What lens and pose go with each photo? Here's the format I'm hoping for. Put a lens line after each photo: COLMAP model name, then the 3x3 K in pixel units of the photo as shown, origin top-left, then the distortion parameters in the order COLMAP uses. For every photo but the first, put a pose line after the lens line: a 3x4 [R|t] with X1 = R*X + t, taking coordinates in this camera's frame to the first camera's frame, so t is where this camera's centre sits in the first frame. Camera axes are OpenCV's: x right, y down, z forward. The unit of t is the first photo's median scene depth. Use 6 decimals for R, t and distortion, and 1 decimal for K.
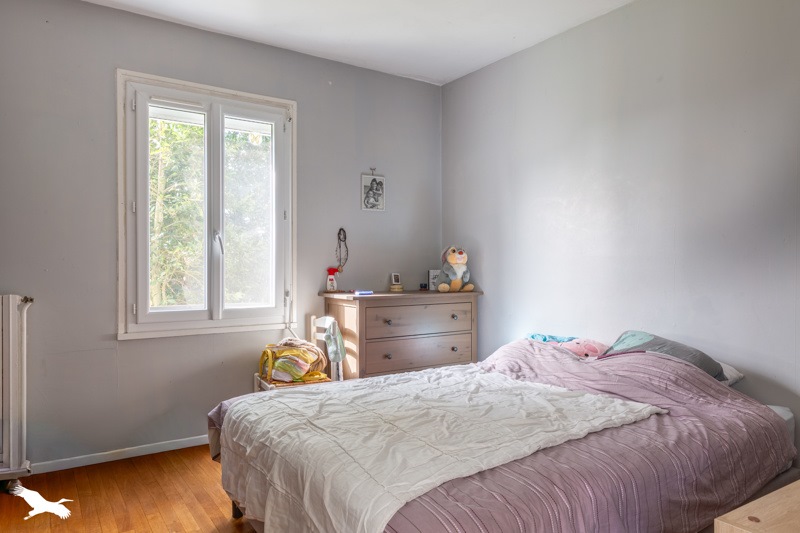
lens RADIAL K [[537.0, 0, 399.3], [0, 537.0, 266.4], [0, 0, 1]] dist [0.000393, 0.000238]
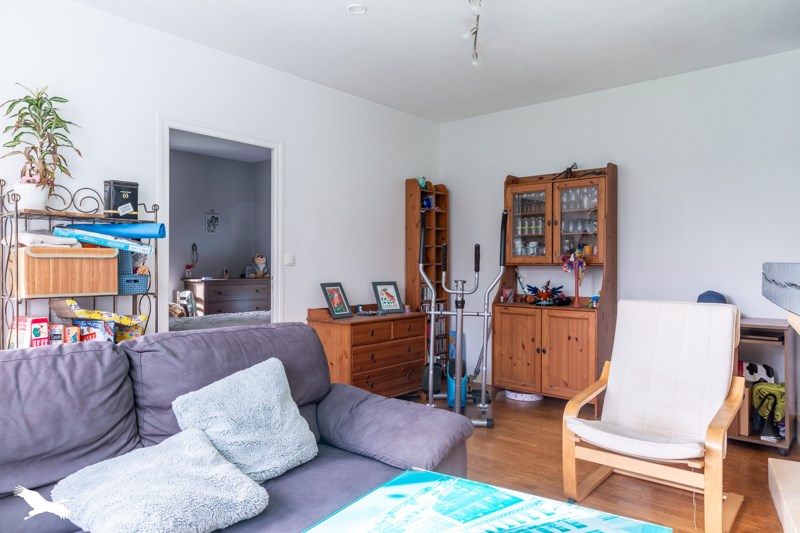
lens RADIAL K [[537.0, 0, 399.2], [0, 537.0, 266.6], [0, 0, 1]] dist [0.000393, 0.000238]
pose [[0.960965, 0.001477, 0.276665, 0.059175], [-0.002232, 0.999995, 0.002416, 0.002018], [-0.276660, -0.002939, 0.960964, -0.974787]]
